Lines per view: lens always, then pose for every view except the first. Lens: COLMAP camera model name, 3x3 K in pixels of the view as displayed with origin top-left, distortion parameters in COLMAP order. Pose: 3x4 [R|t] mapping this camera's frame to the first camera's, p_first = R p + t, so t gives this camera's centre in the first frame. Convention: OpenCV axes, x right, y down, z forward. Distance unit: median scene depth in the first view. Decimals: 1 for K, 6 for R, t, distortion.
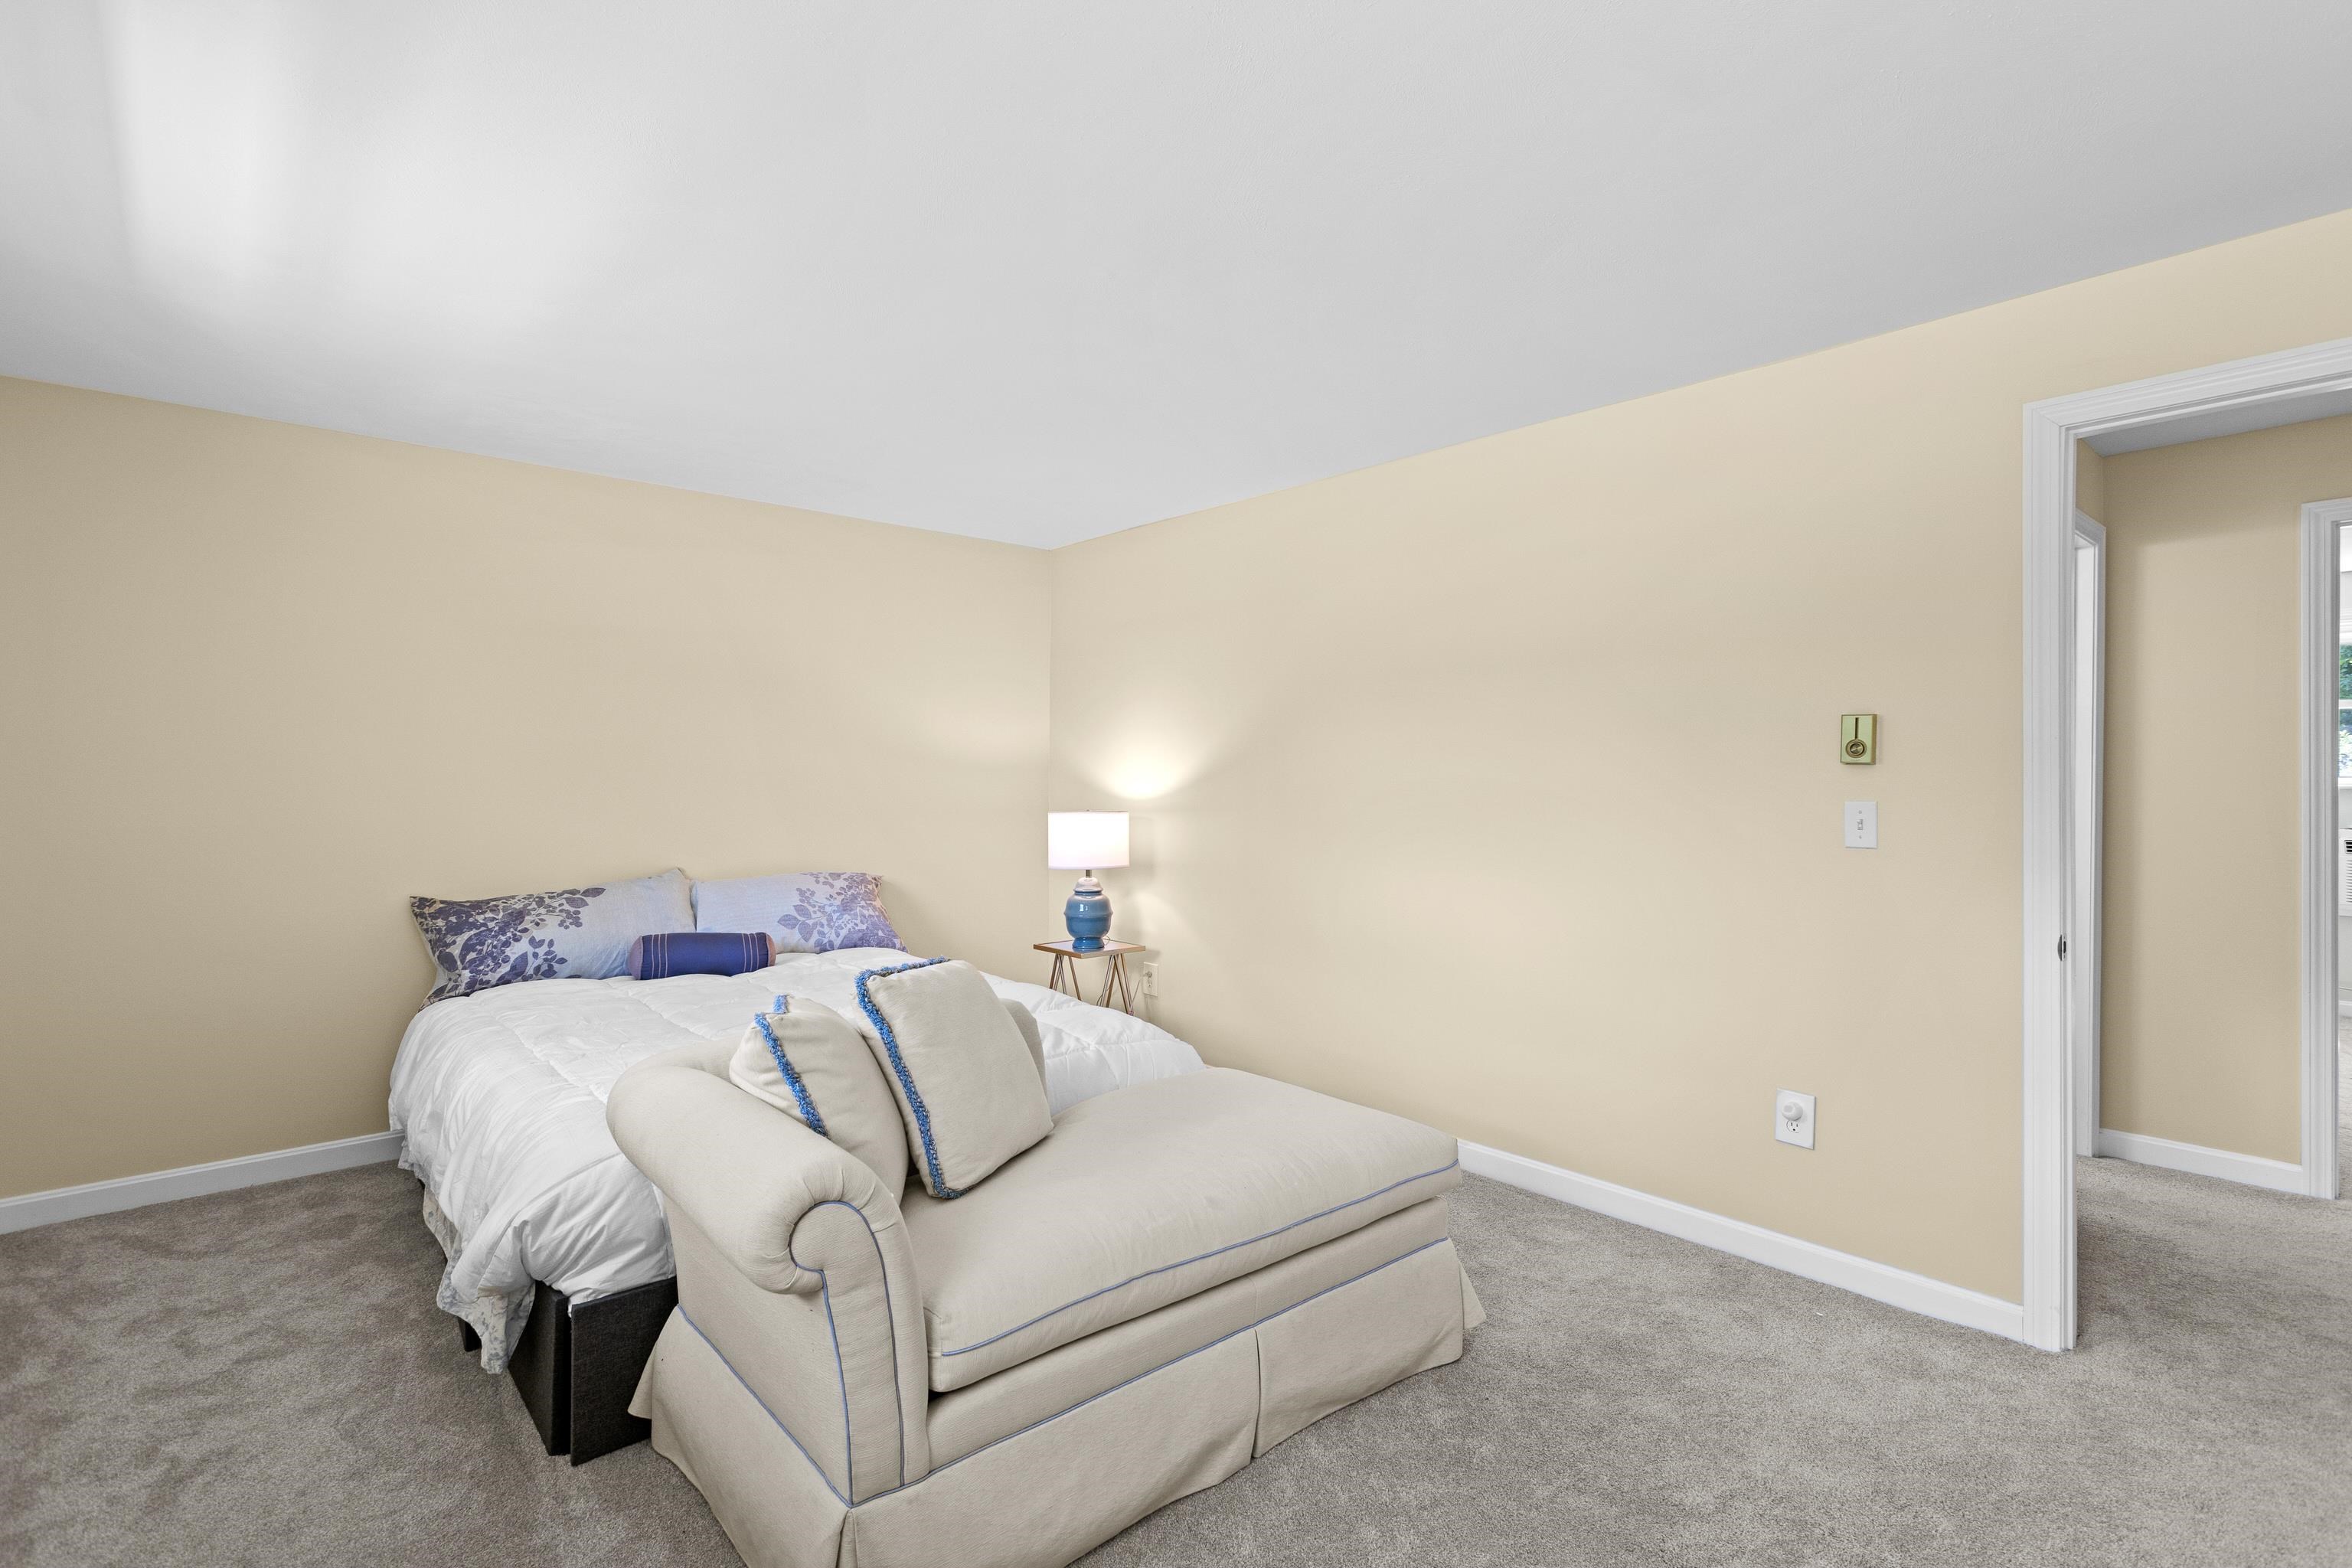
lens RADIAL K [[1121.1, 0, 1175.0], [0, 1121.1, 783.3], [0, 0, 1]] dist [-0.001021, 0.004497]
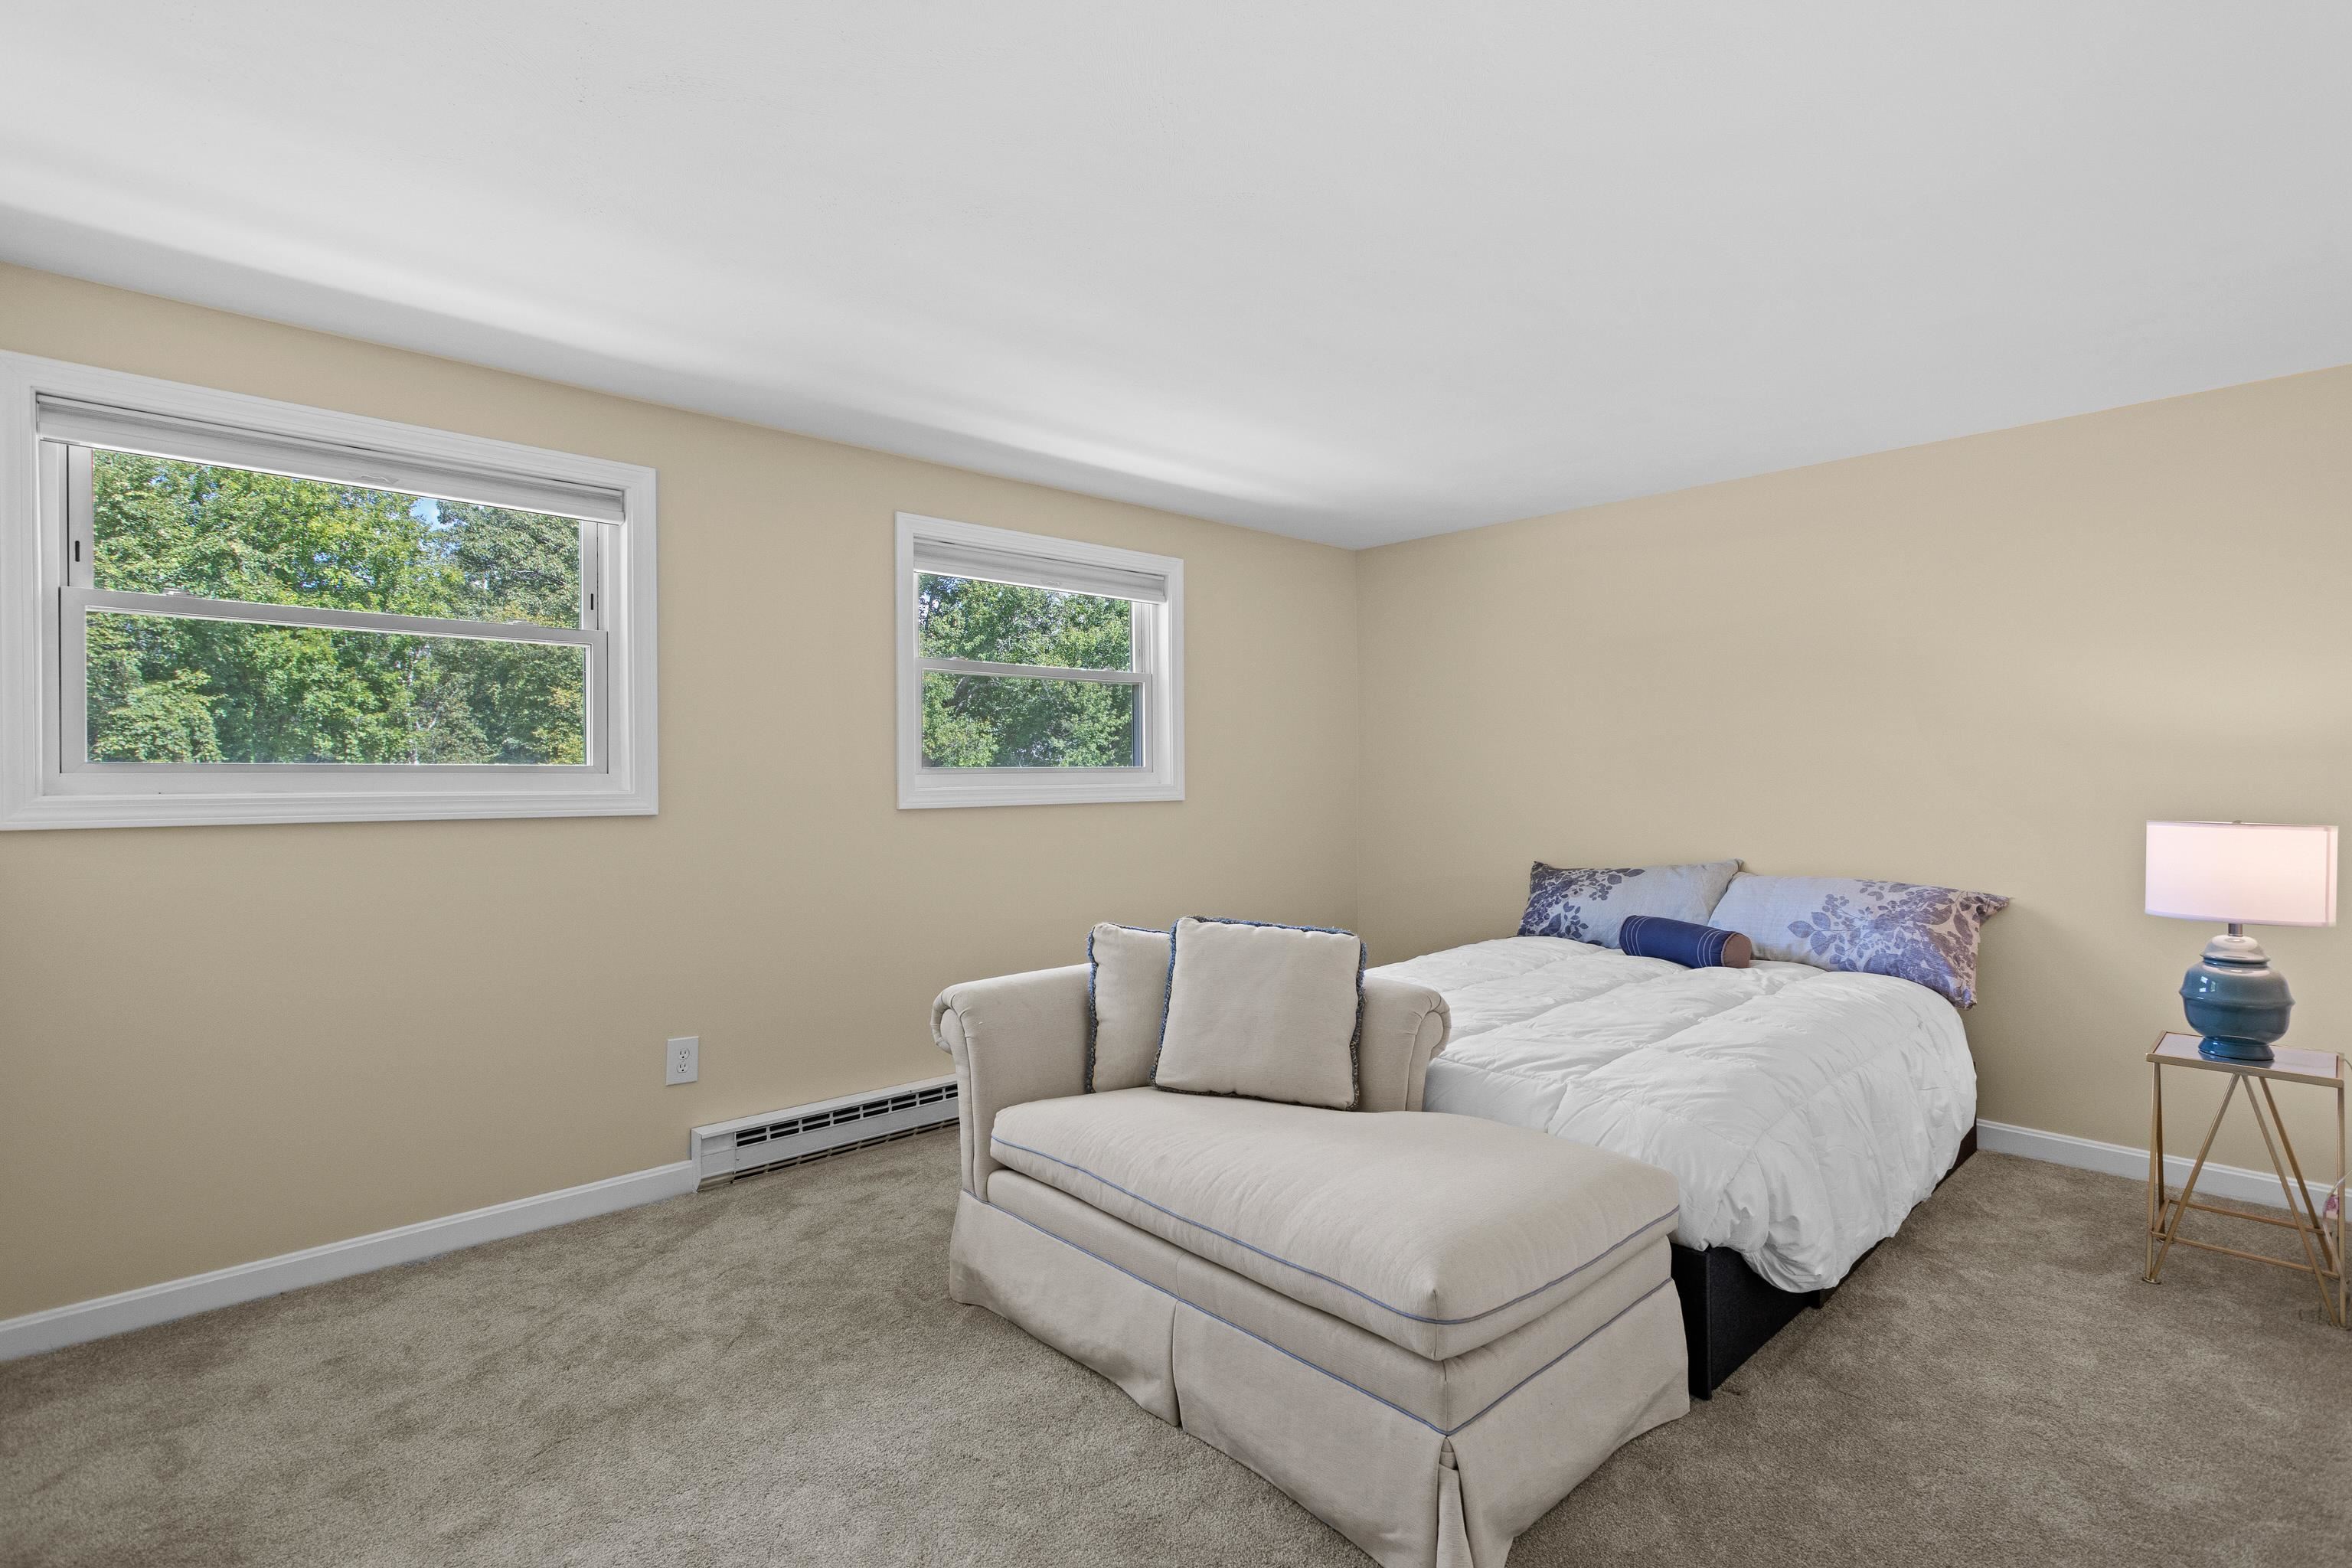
lens RADIAL K [[1121.1, 0, 1178.2], [0, 1121.1, 778.6], [0, 0, 1]] dist [-0.001021, 0.004497]
pose [[0.011034, 0.002975, -0.999935, 0.548644], [0.003262, 0.999990, 0.003012, -0.001642], [0.999934, -0.003295, 0.011025, 0.489006]]
